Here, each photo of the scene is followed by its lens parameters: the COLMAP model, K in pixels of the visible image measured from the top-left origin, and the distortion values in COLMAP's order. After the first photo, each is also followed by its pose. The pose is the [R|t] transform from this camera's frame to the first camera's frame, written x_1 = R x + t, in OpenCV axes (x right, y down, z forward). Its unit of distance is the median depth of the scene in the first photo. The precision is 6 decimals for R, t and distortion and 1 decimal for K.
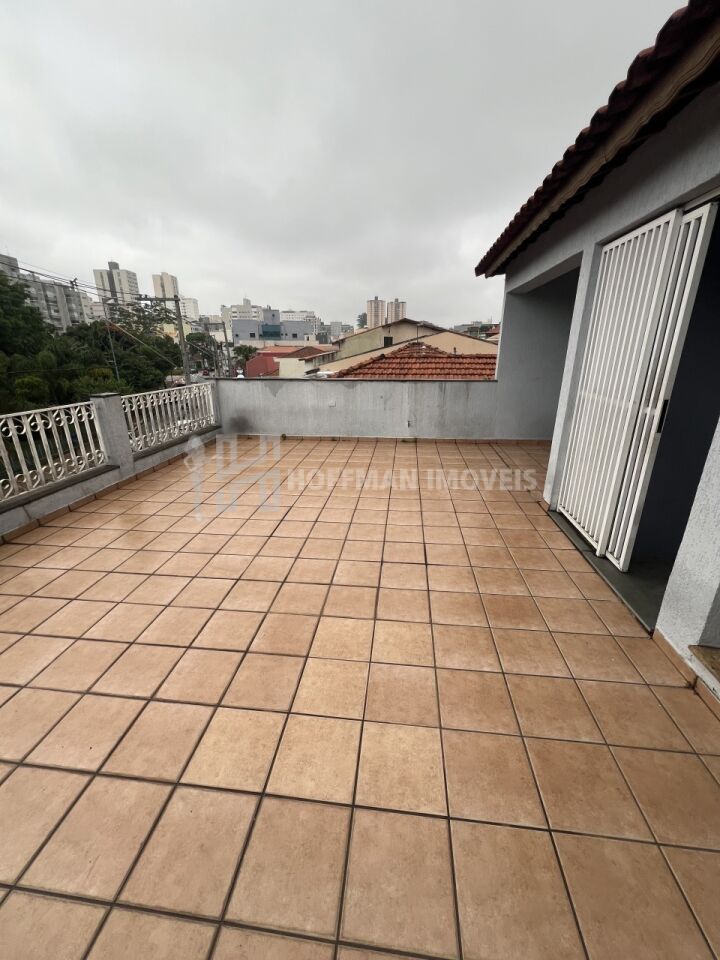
lens RADIAL K [[382.9, 0, 361.2], [0, 382.9, 480.2], [0, 0, 1]] dist [-0.000756, -0.000001]
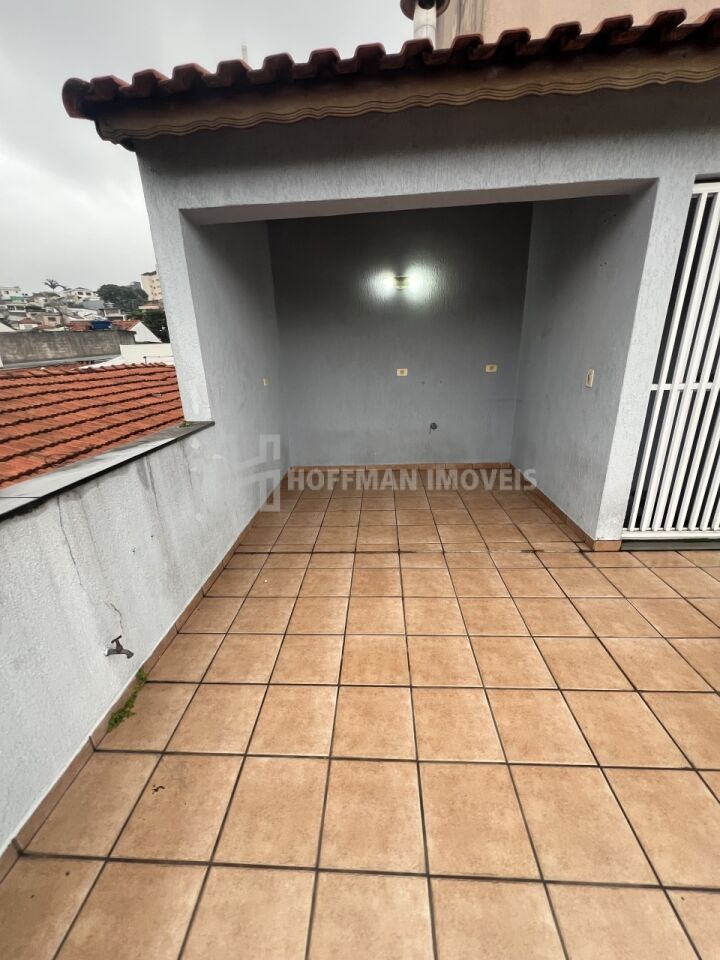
lens RADIAL K [[382.9, 0, 360.5], [0, 382.9, 481.7], [0, 0, 1]] dist [-0.000756, -0.000001]
pose [[-0.062189, -0.322487, 0.944529, -0.094541], [0.356130, 0.876894, 0.322843, -0.283929], [-0.932365, 0.356452, 0.060314, 0.846668]]
